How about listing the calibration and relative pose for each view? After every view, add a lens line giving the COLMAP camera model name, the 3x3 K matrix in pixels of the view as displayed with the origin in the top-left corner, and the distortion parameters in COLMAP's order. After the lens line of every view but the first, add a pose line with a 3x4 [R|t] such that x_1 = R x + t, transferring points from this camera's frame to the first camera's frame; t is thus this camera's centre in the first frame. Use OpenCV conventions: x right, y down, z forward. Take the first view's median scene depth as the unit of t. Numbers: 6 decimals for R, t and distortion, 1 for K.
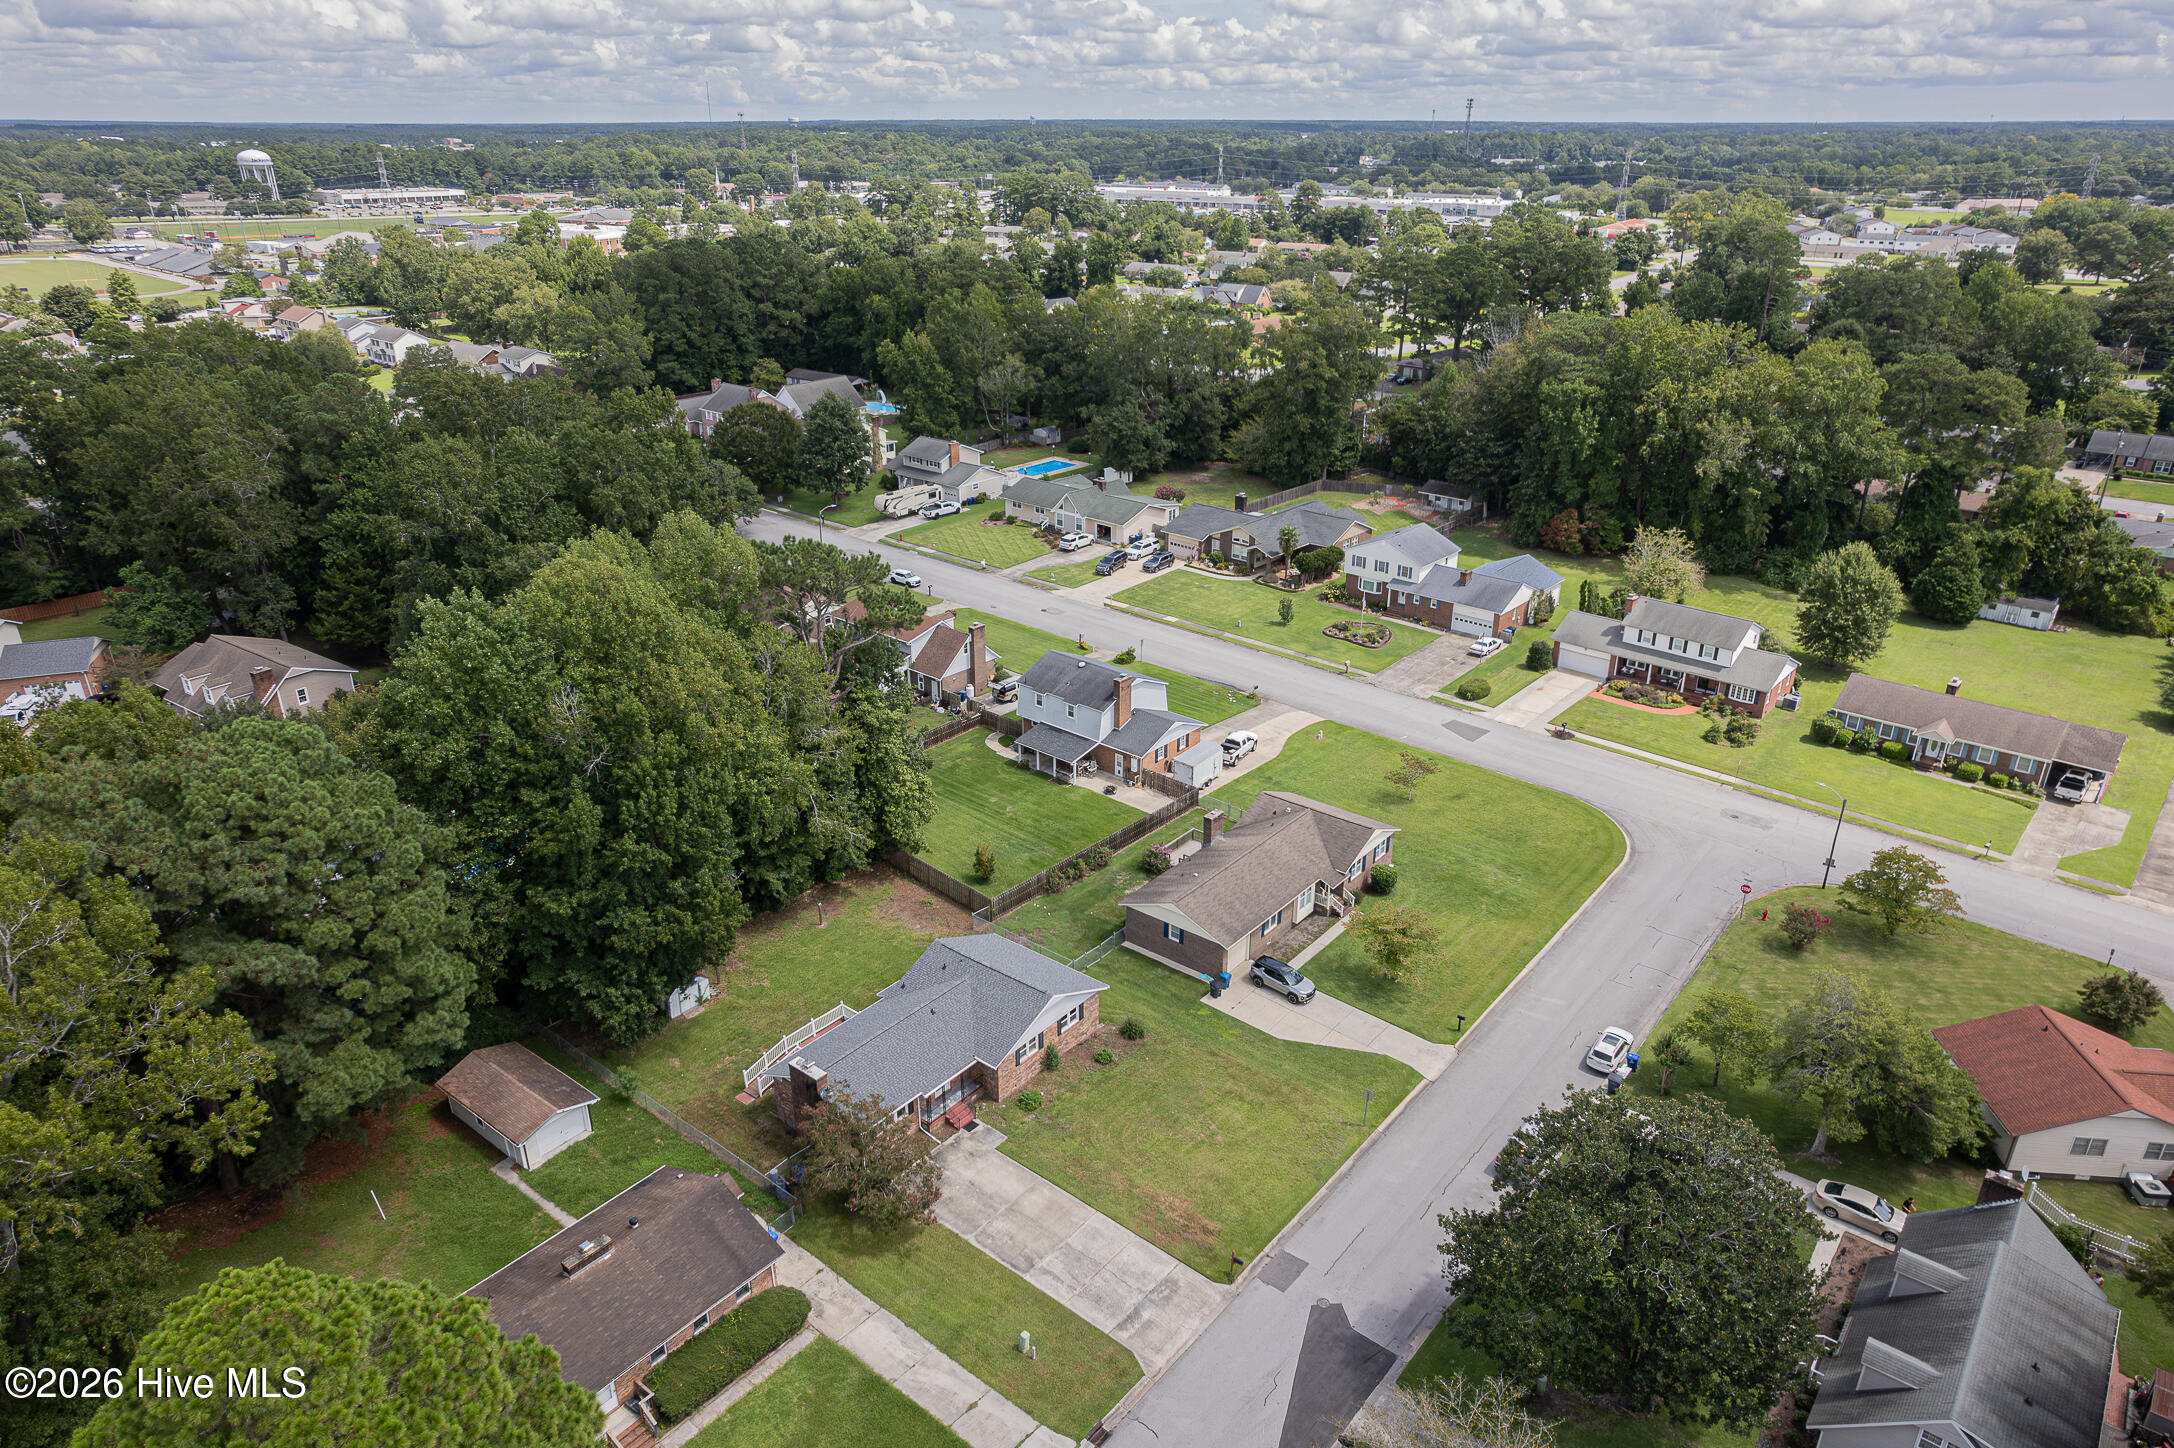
lens RADIAL K [[1408.3, 0, 1087.0], [0, 1408.3, 724.0], [0, 0, 1]] dist [-0.069727, 0.081738]
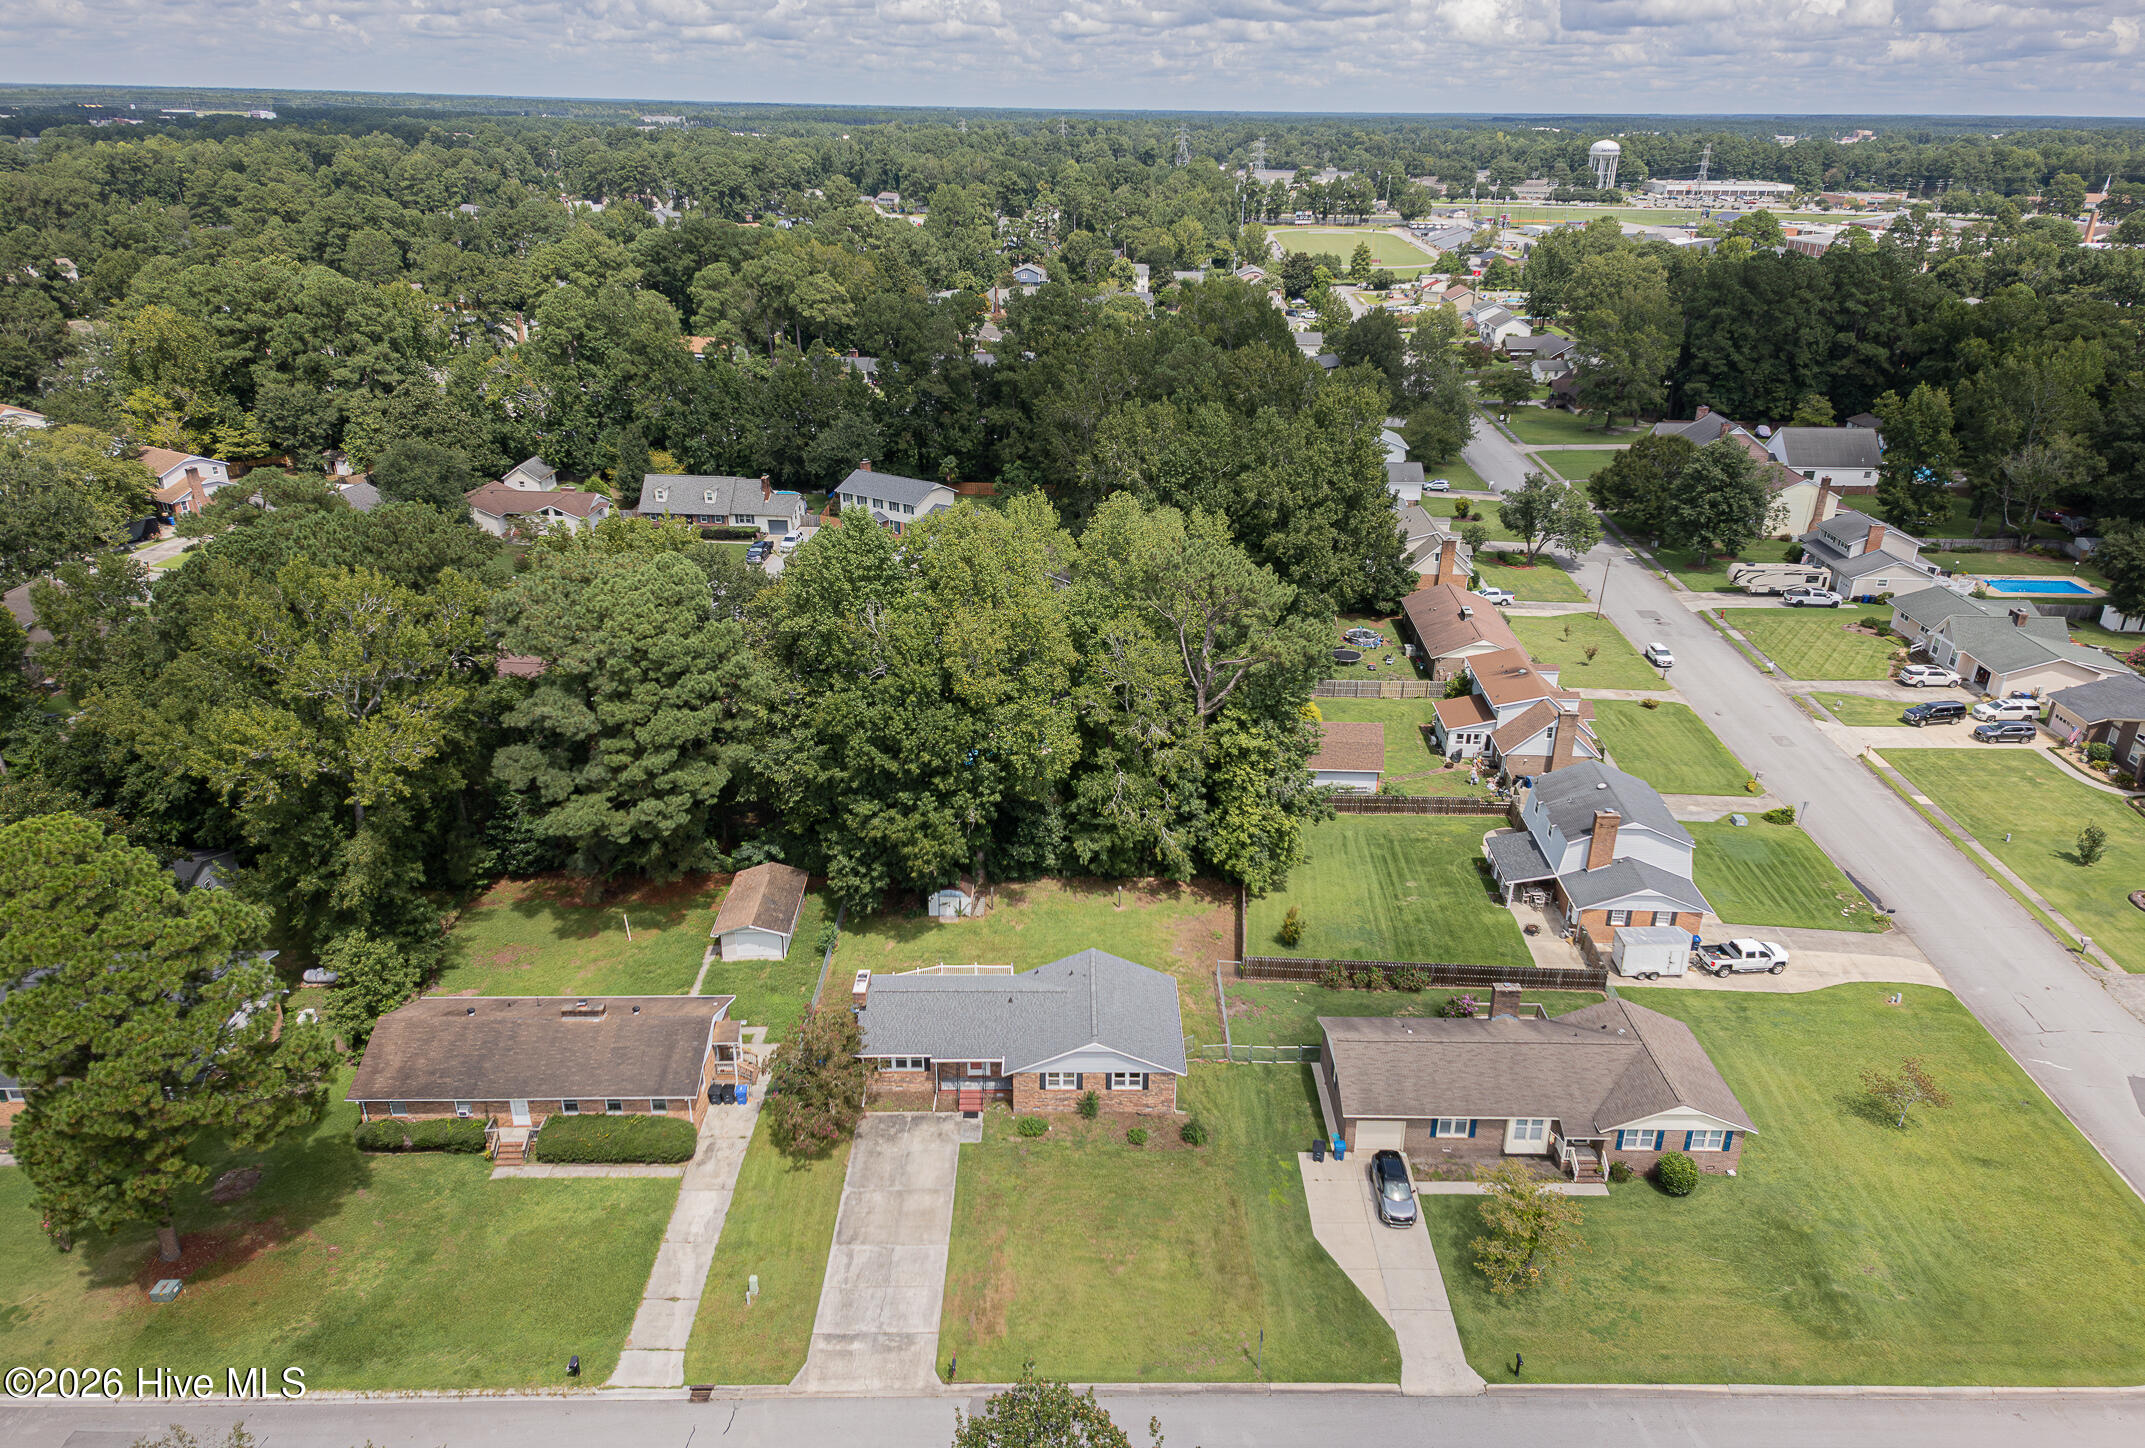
lens RADIAL K [[1396.6, 0, 1099.6], [0, 1396.6, 735.7], [0, 0, 1]] dist [0.097416, -0.079657]
pose [[0.640078, 0.321349, -0.697879, 0.478625], [-0.321086, 0.937088, 0.137004, -0.112136], [0.698000, 0.136386, 0.702990, 0.246625]]
